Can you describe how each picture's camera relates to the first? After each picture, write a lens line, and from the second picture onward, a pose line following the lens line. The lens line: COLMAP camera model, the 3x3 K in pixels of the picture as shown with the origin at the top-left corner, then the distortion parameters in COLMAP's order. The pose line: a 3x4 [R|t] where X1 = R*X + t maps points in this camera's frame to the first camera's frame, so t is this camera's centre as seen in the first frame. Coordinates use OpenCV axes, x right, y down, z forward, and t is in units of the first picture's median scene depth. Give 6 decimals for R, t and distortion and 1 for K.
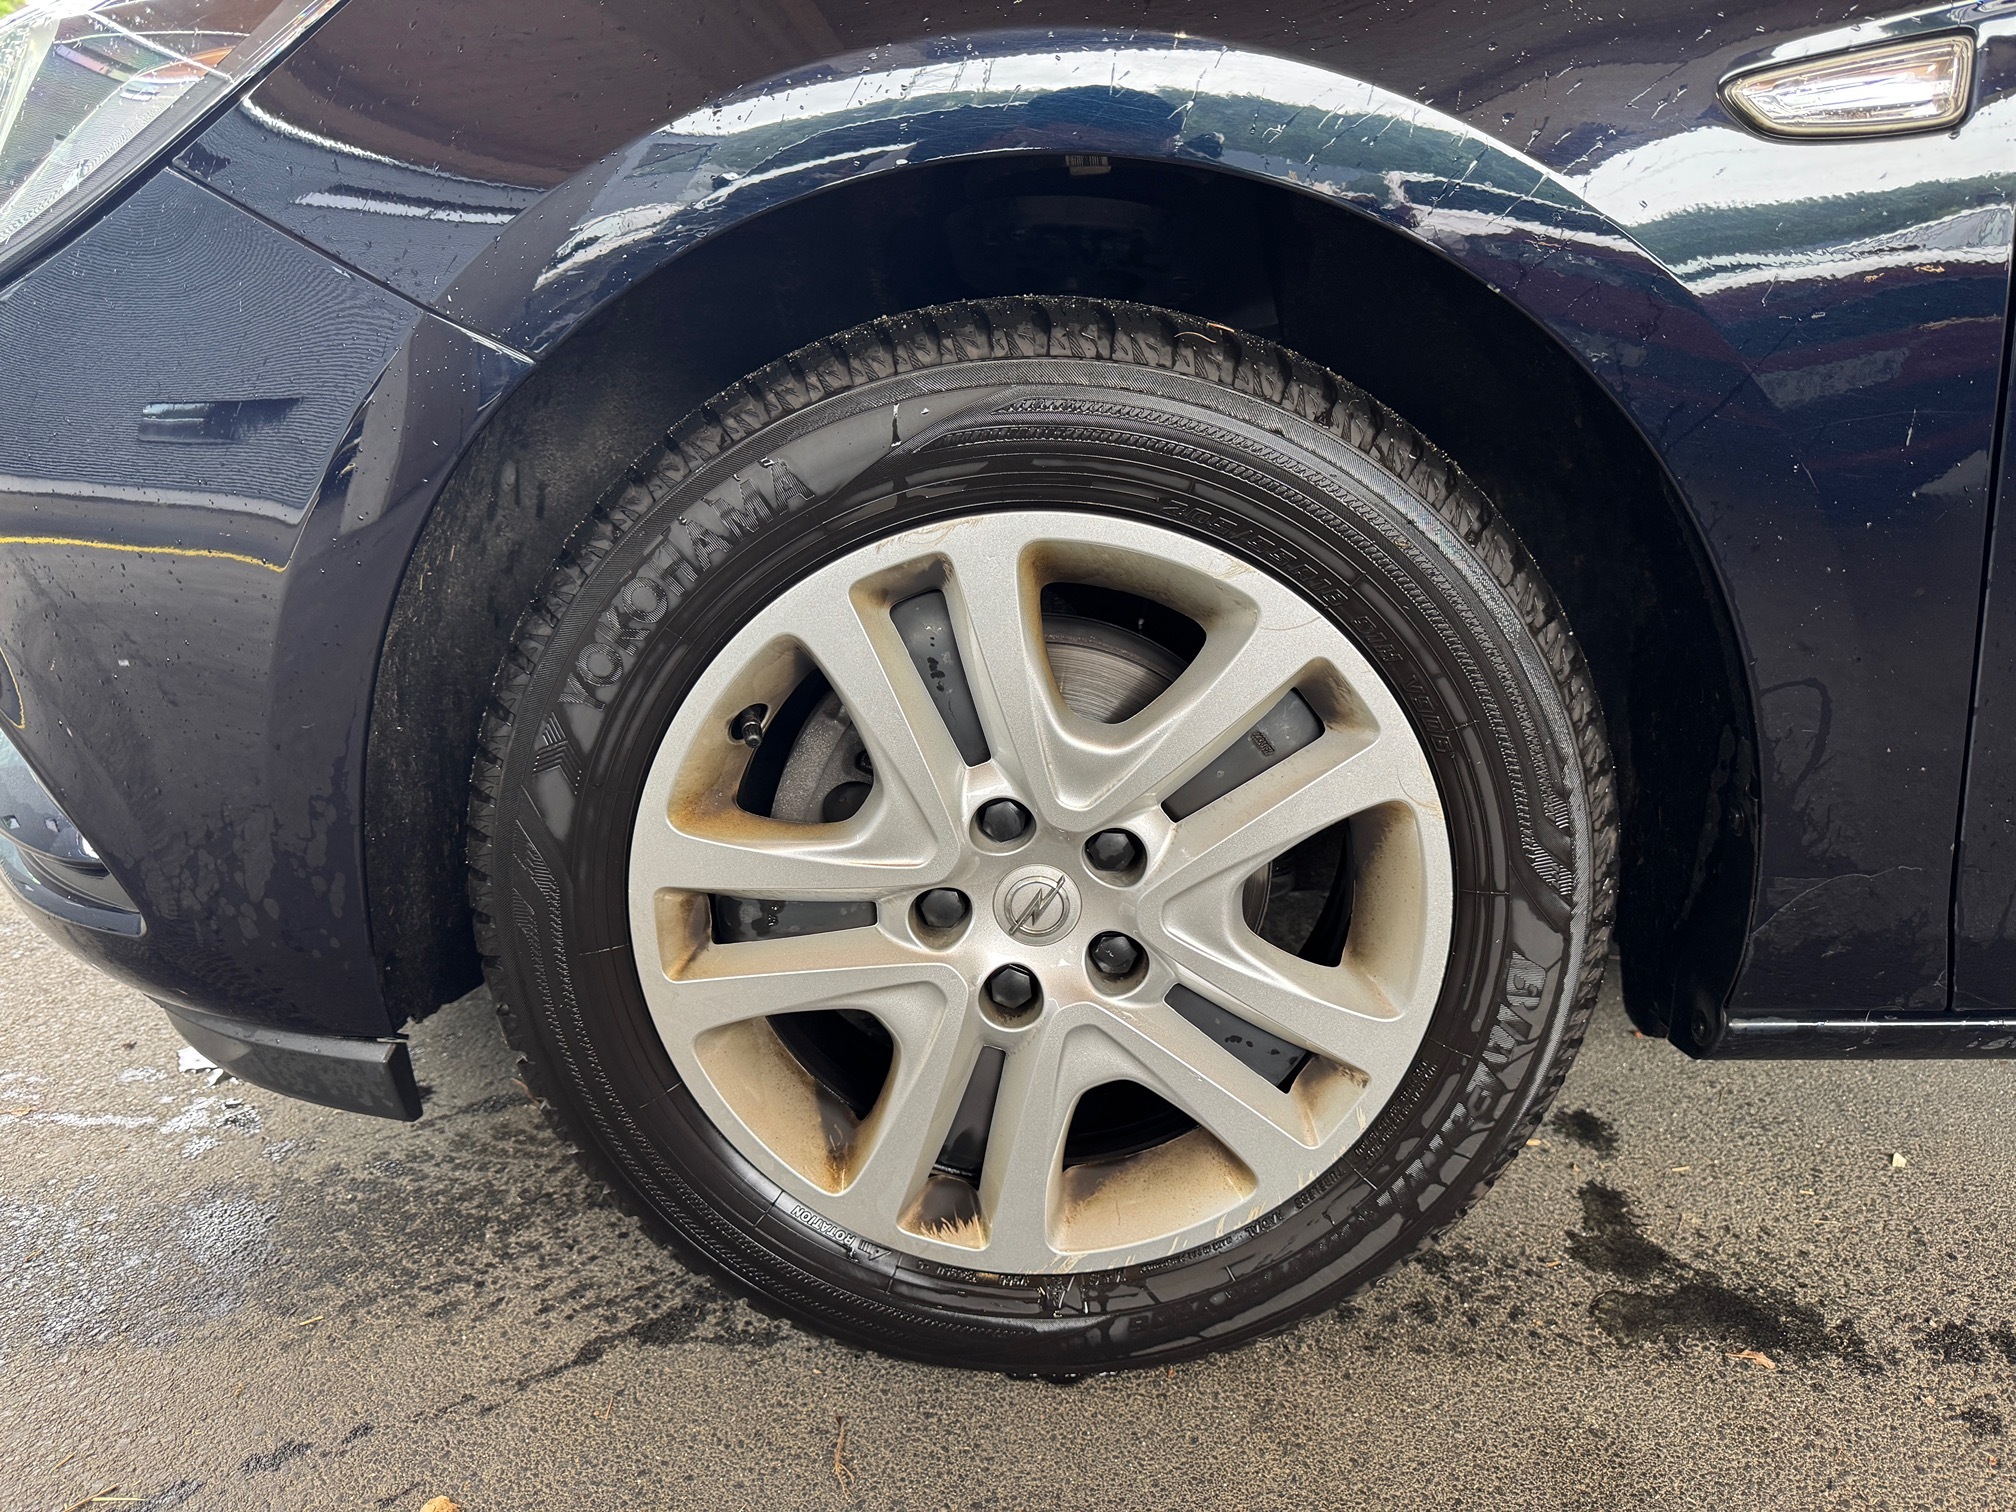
lens RADIAL K [[1439.5, 0, 998.6], [0, 1439.5, 758.3], [0, 0, 1]] dist [0.011518, -0.015558]
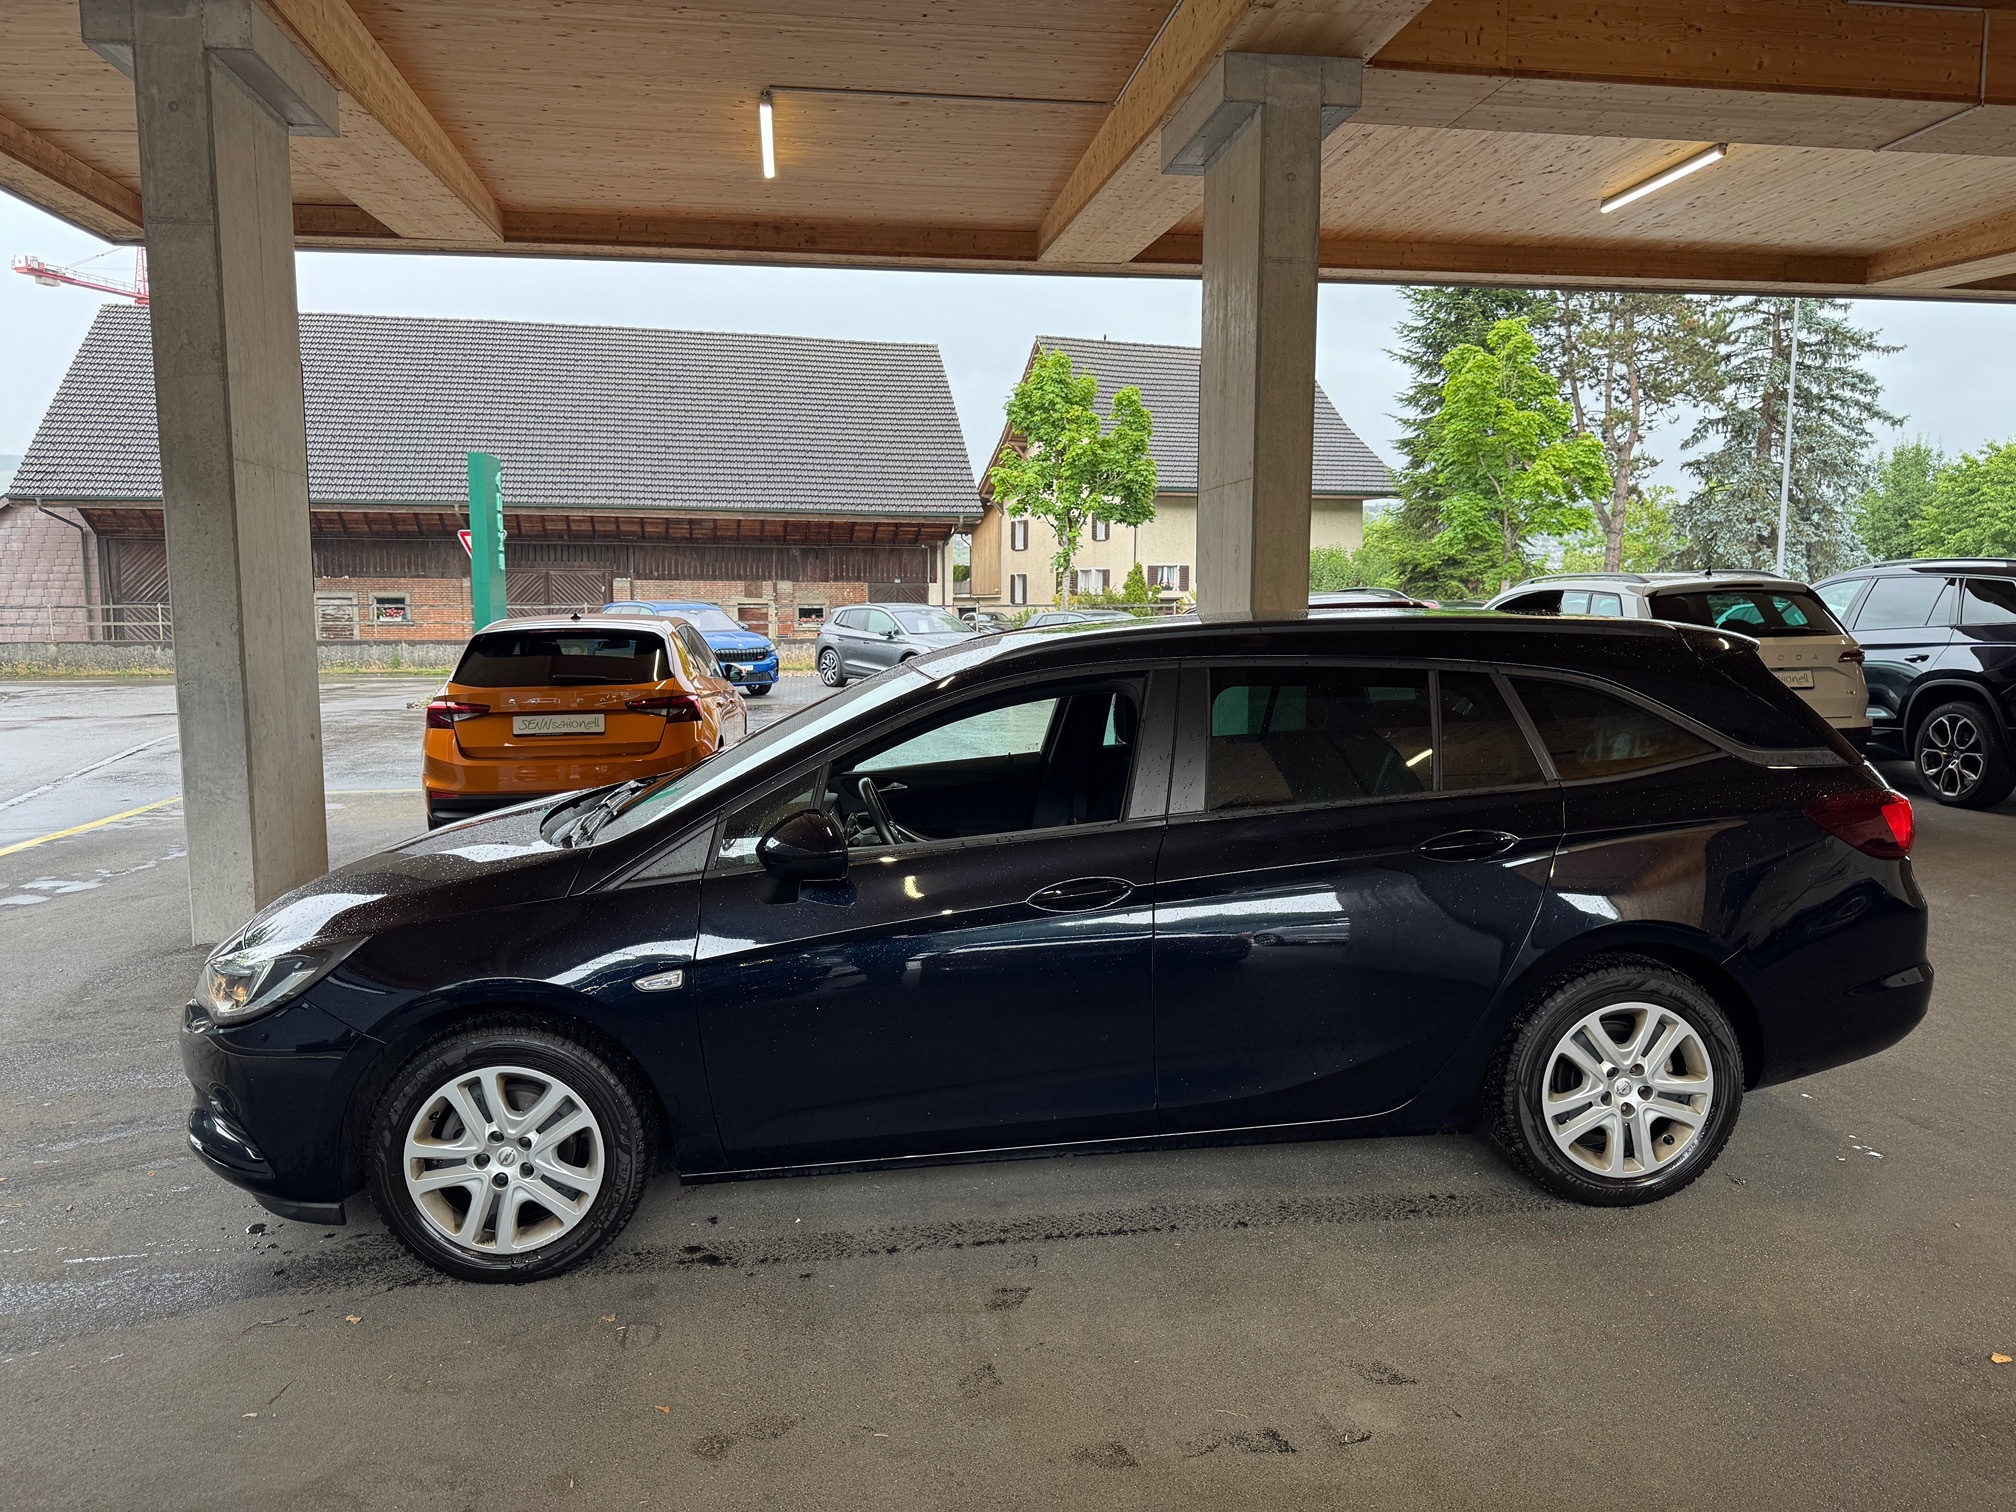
lens RADIAL K [[1439.5, 0, 995.3], [0, 1439.5, 737.5], [0, 0, 1]] dist [0.011518, -0.015558]
pose [[0.992838, -0.022766, 0.117279, 0.966508], [0.044721, 0.981124, -0.188138, -0.239226], [-0.110782, 0.192035, 0.975115, -3.440274]]
